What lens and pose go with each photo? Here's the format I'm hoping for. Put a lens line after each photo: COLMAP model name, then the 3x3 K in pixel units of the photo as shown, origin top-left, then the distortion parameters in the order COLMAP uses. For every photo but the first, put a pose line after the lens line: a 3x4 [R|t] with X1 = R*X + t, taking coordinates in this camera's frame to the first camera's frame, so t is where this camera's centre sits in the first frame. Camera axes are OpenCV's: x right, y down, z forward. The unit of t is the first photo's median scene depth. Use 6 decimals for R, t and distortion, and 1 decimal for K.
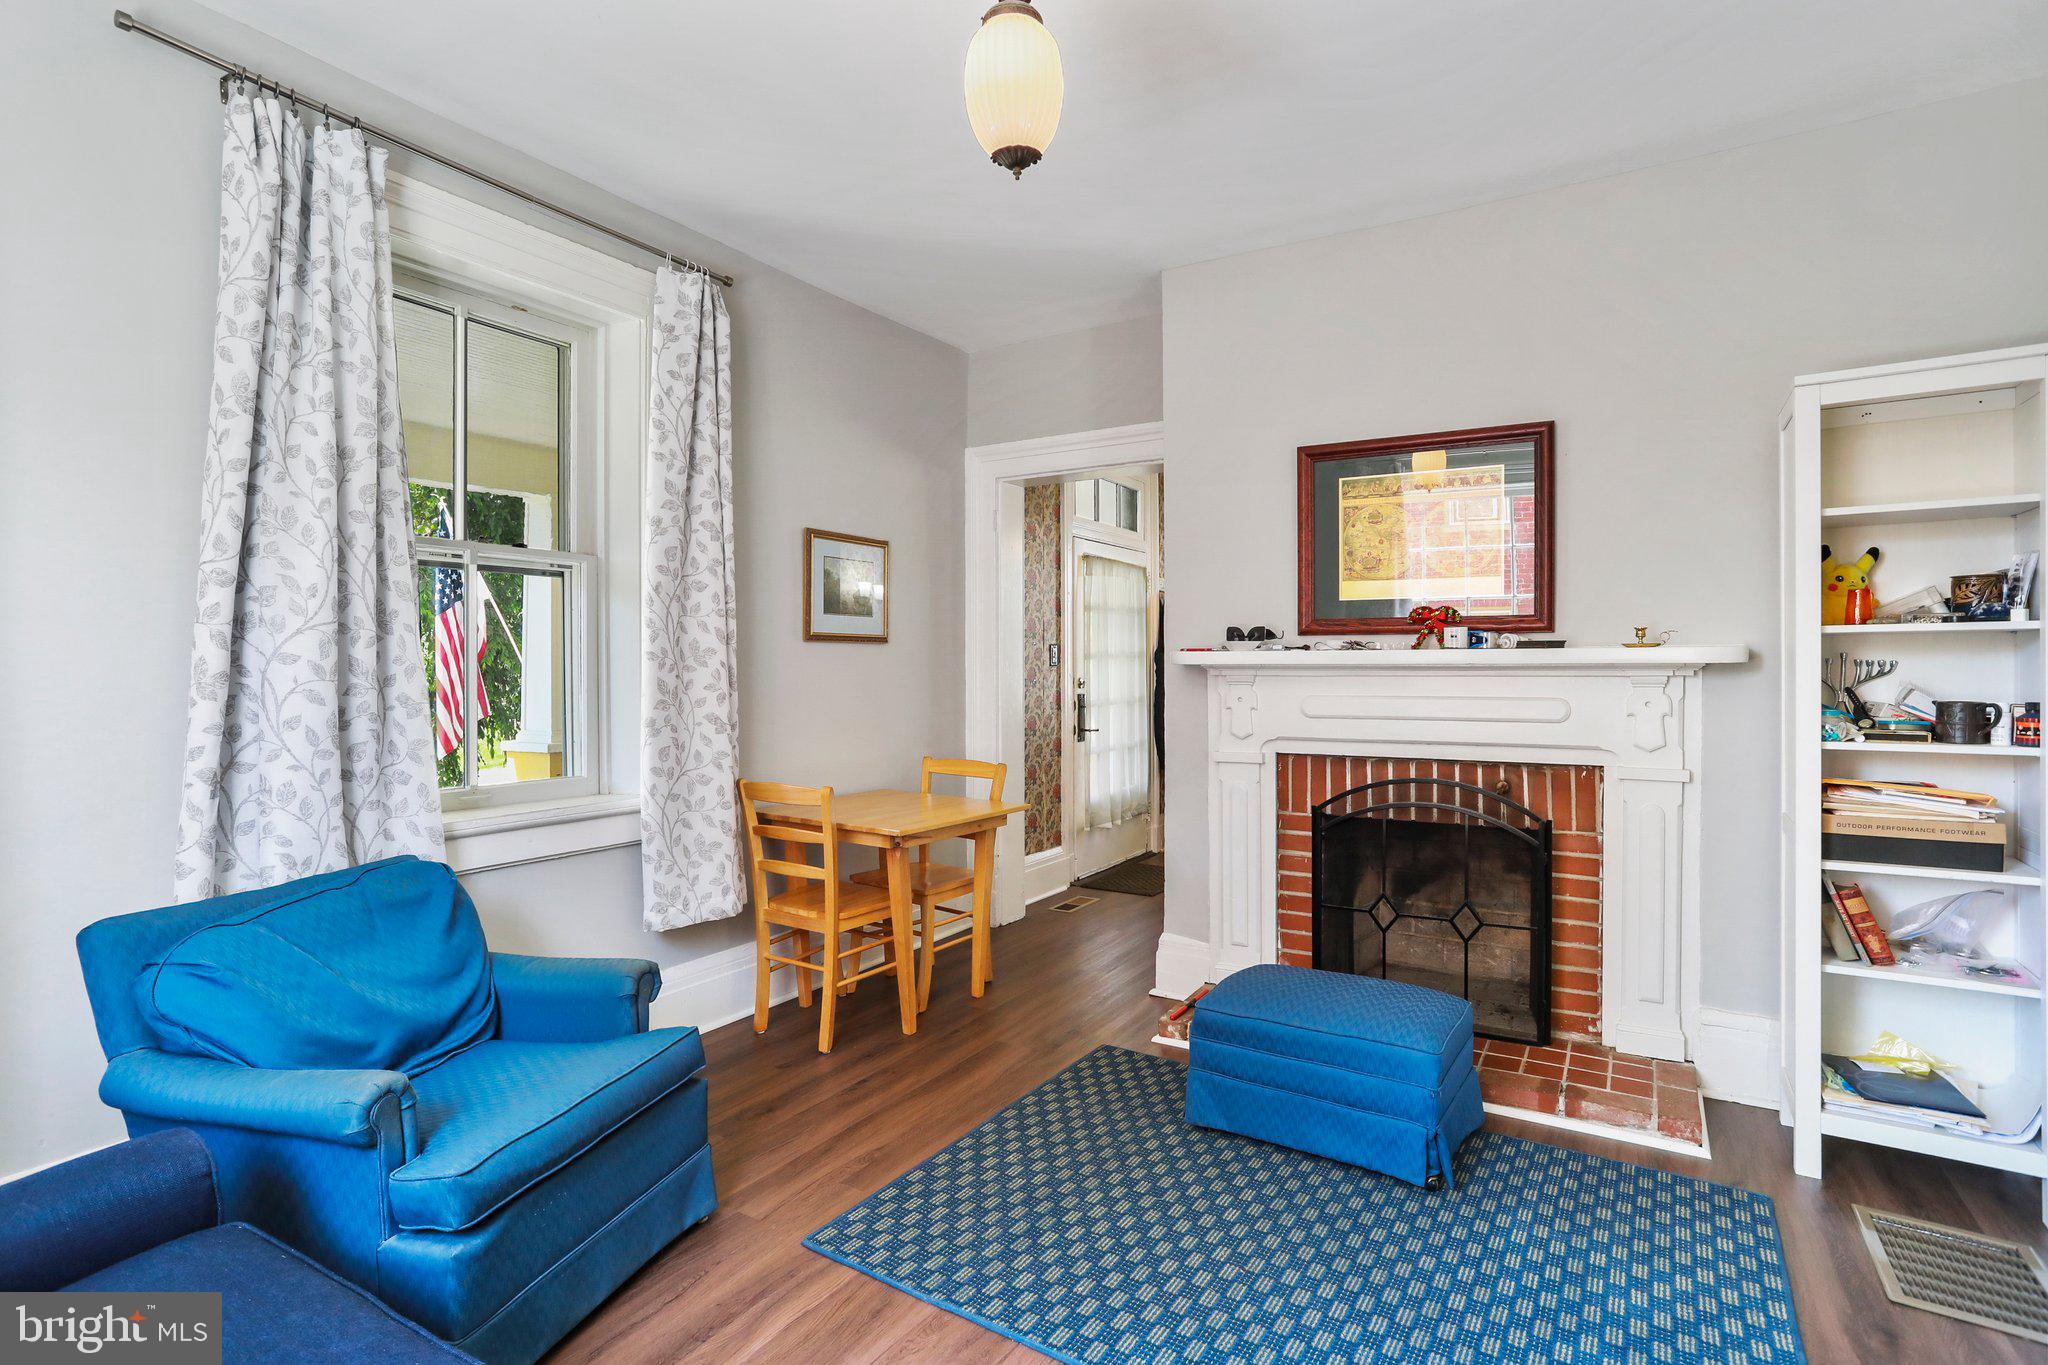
lens RADIAL K [[990.3, 0, 1028.1], [0, 990.3, 681.6], [0, 0, 1]] dist [-0.016469, 0.001353]
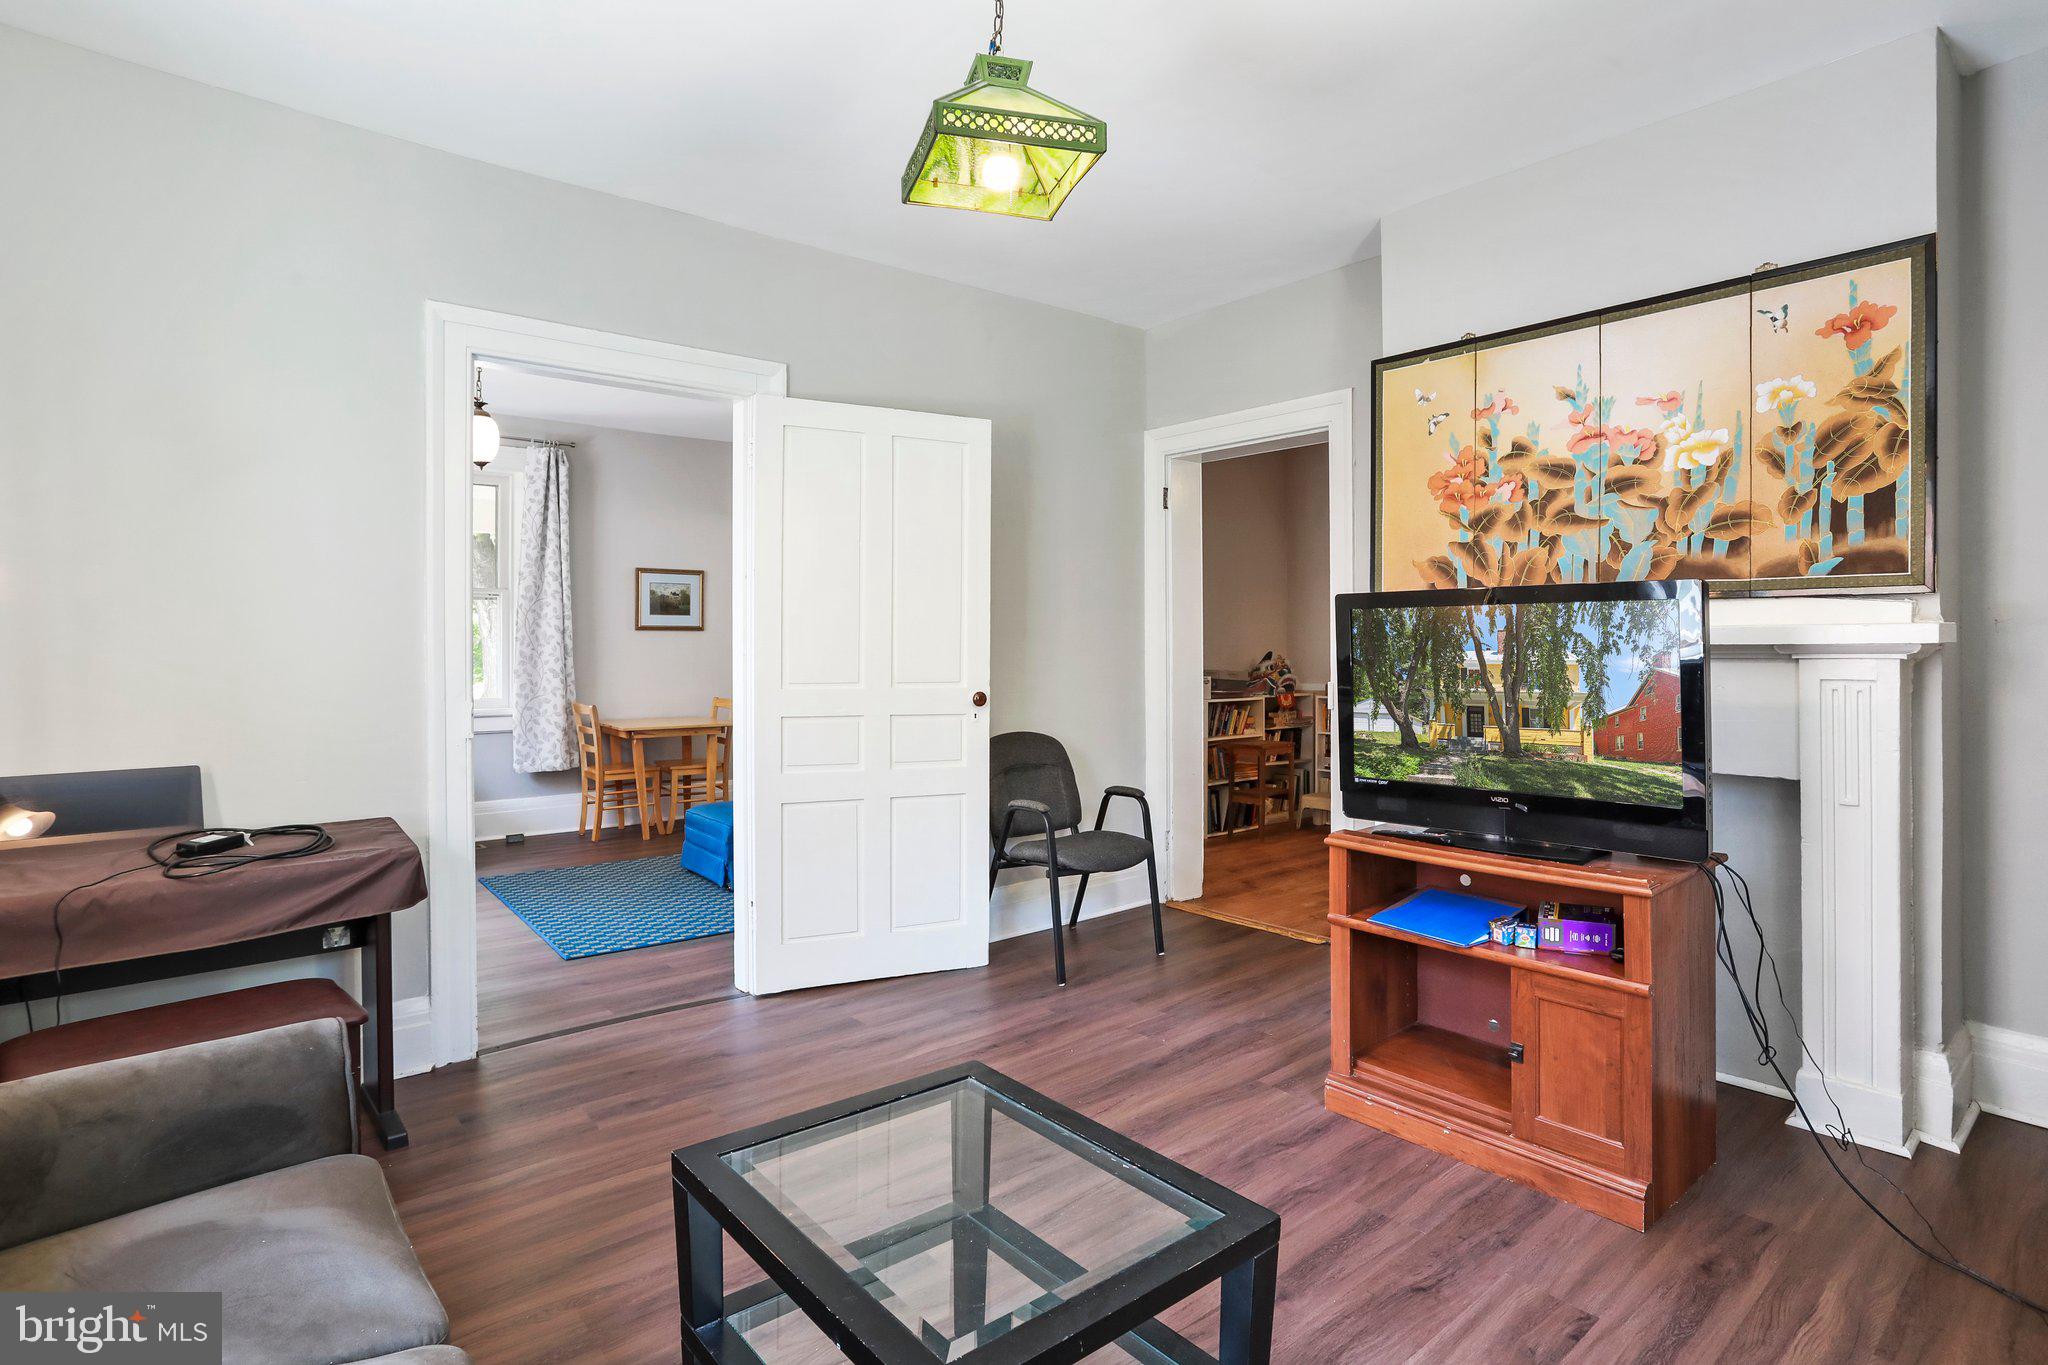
lens RADIAL K [[1049.8, 0, 1012.1], [0, 1049.8, 662.5], [0, 0, 1]] dist [0.007441, 0.000234]
pose [[0.952049, 0.008018, -0.305842, 1.207651], [-0.006787, 0.999964, 0.005088, 0.003964], [0.305872, -0.002768, 0.952069, -0.733190]]
